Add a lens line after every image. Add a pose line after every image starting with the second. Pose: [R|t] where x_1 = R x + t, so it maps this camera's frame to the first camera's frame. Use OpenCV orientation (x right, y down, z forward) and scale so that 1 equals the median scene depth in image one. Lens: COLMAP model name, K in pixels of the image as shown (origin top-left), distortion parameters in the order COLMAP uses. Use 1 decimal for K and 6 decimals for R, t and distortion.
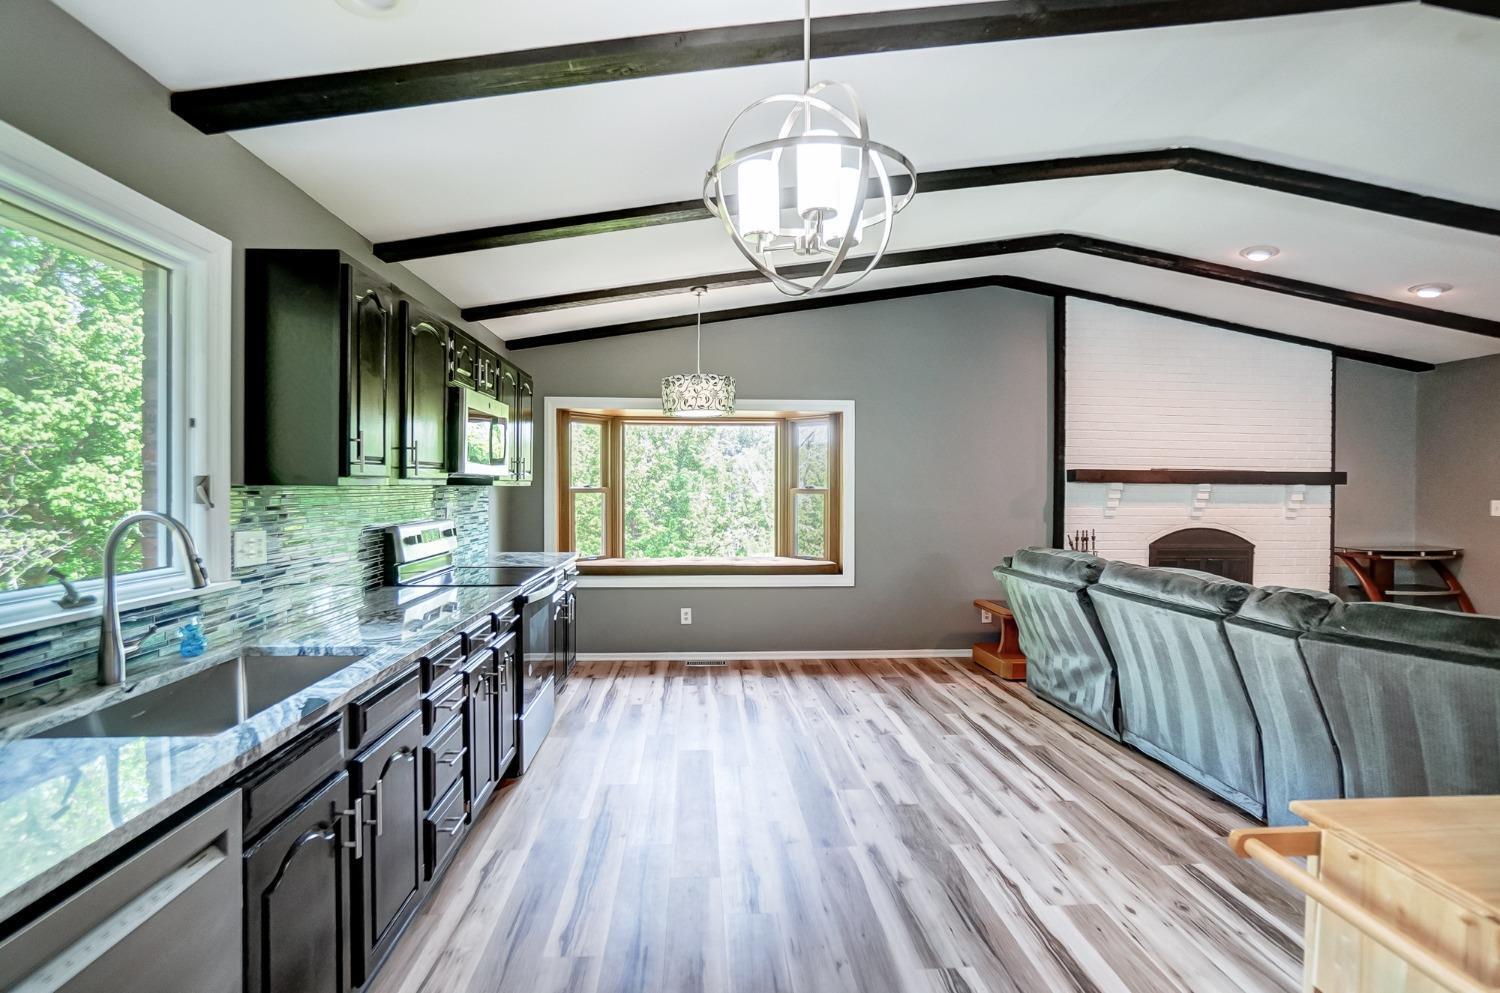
lens RADIAL K [[668.2, 0, 745.8], [0, 668.2, 496.7], [0, 0, 1]] dist [-0.020520, 0.001190]
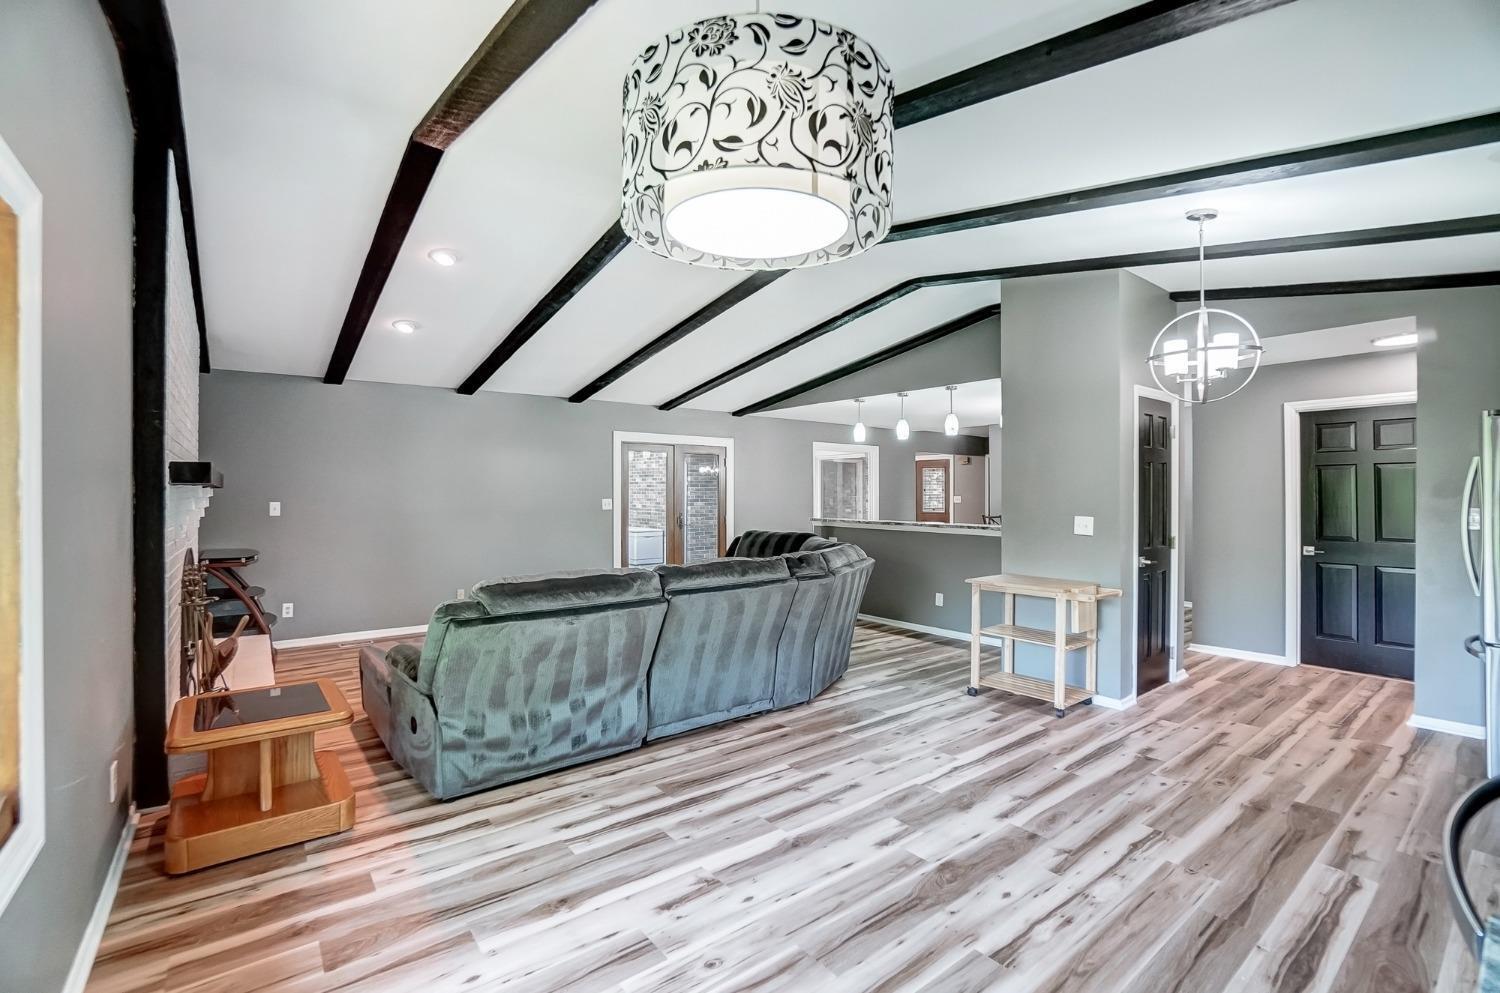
lens RADIAL K [[668.2, 0, 711.7], [0, 668.2, 491.6], [0, 0, 1]] dist [-0.020520, 0.001190]
pose [[-0.538001, 0.004959, 0.842929, -0.390998], [0.003571, 0.999987, -0.003604, -0.019347], [-0.842936, 0.001071, -0.538012, 1.583726]]
